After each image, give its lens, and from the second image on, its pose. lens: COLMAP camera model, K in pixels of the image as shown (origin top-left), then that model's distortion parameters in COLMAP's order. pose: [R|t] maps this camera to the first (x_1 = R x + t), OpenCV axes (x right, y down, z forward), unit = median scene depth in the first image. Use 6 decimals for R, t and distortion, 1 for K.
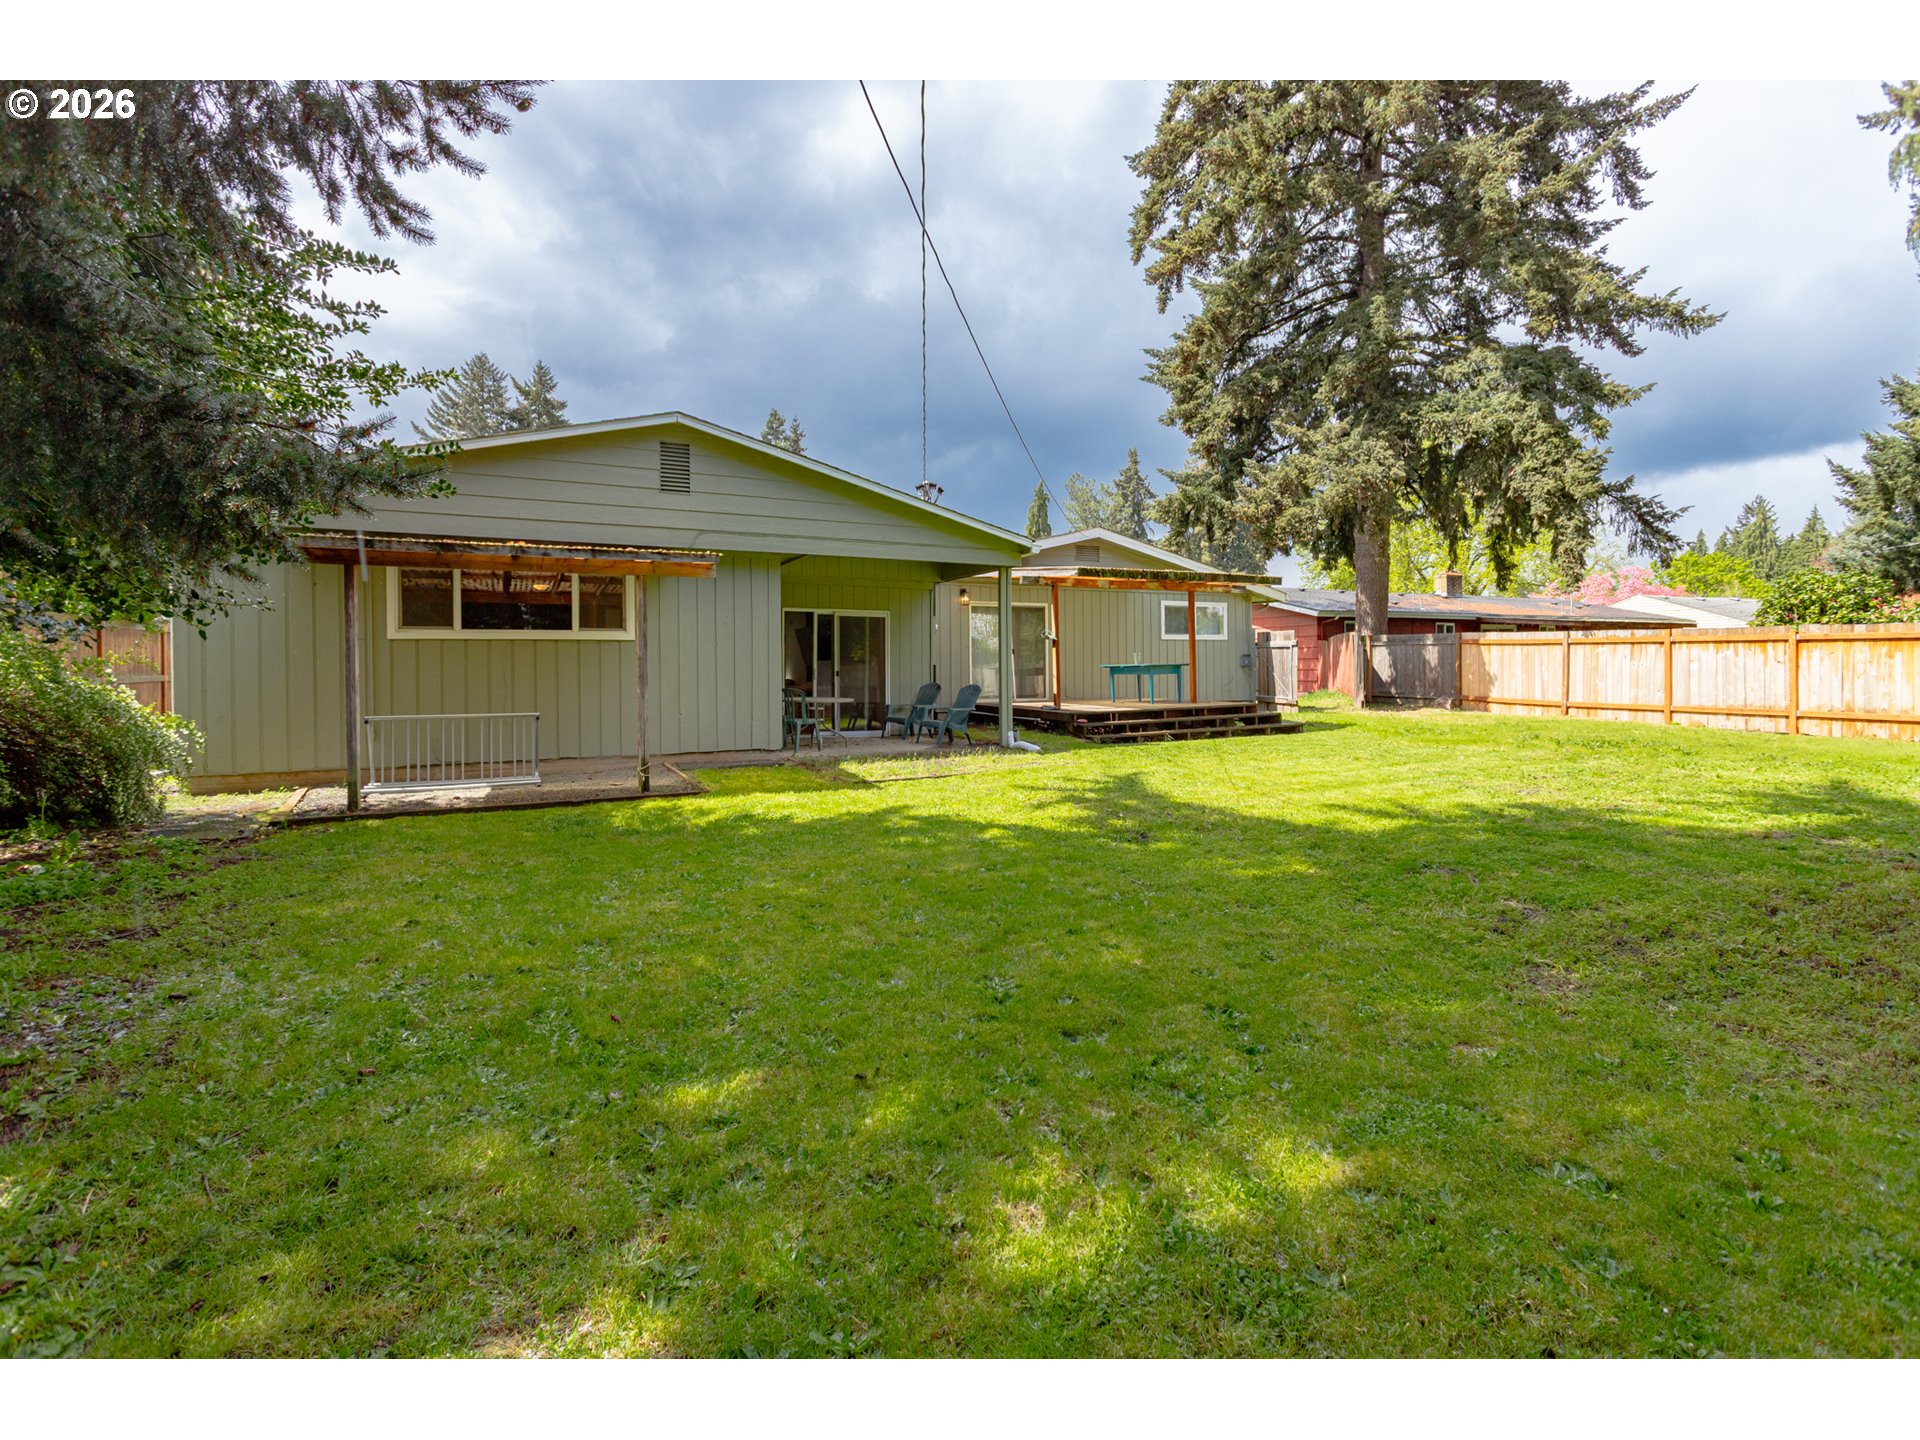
lens RADIAL K [[938.4, 0, 958.5], [0, 938.4, 676.4], [0, 0, 1]] dist [0.006083, 0.001021]
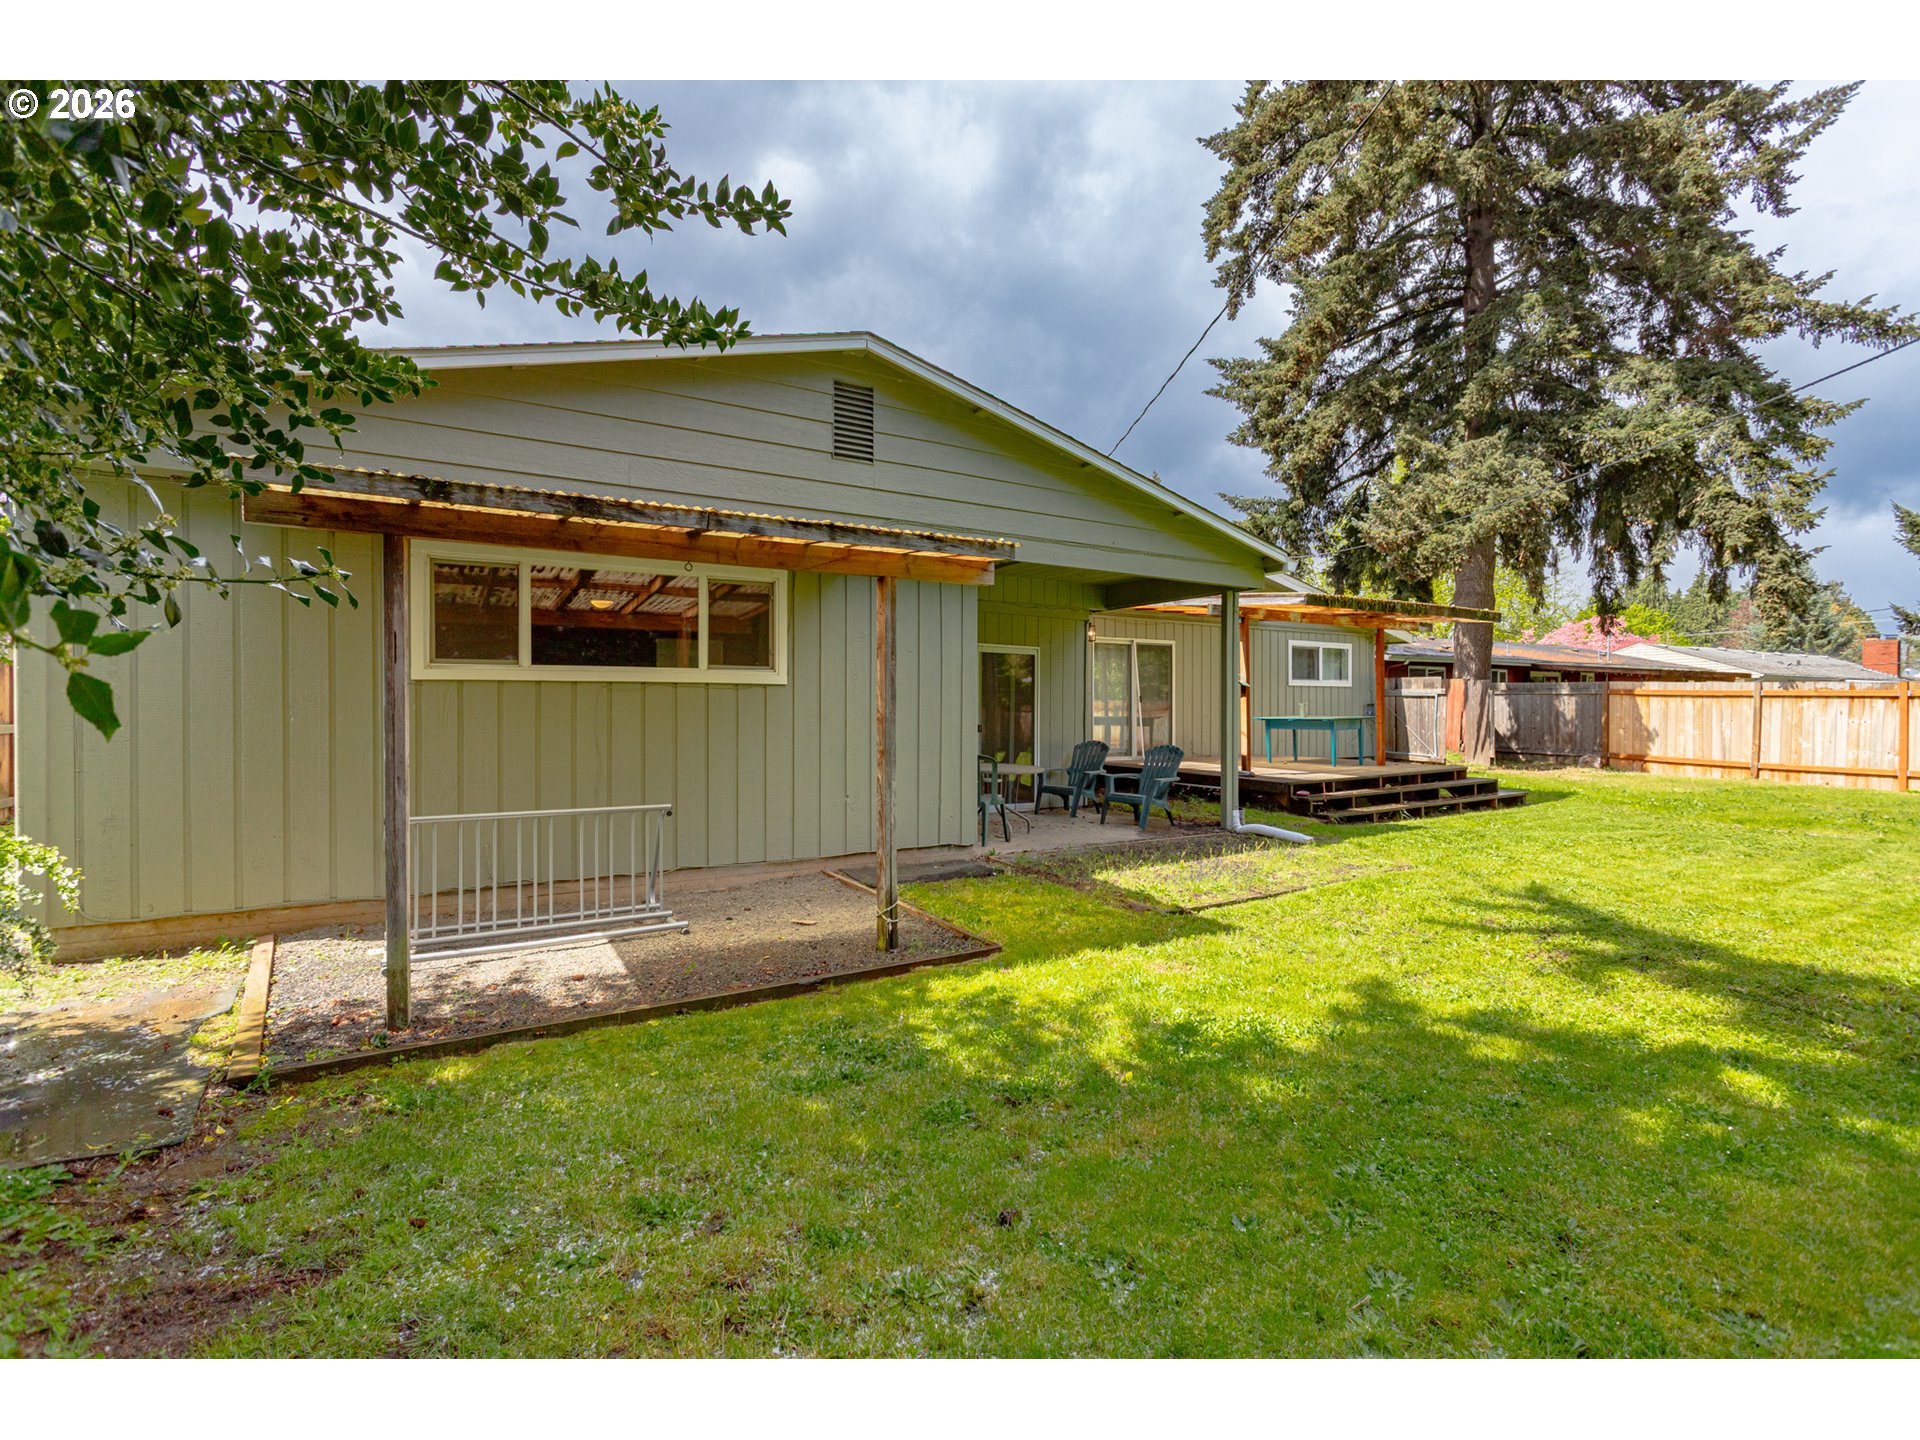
lens RADIAL K [[920.6, 0, 950.5], [0, 920.6, 713.6], [0, 0, 1]] dist [0.005363, 0.000468]
pose [[0.996570, 0.009004, 0.082260, -0.168404], [-0.008920, 0.999959, -0.001396, -0.010964], [-0.082269, 0.000658, 0.996610, 0.208983]]
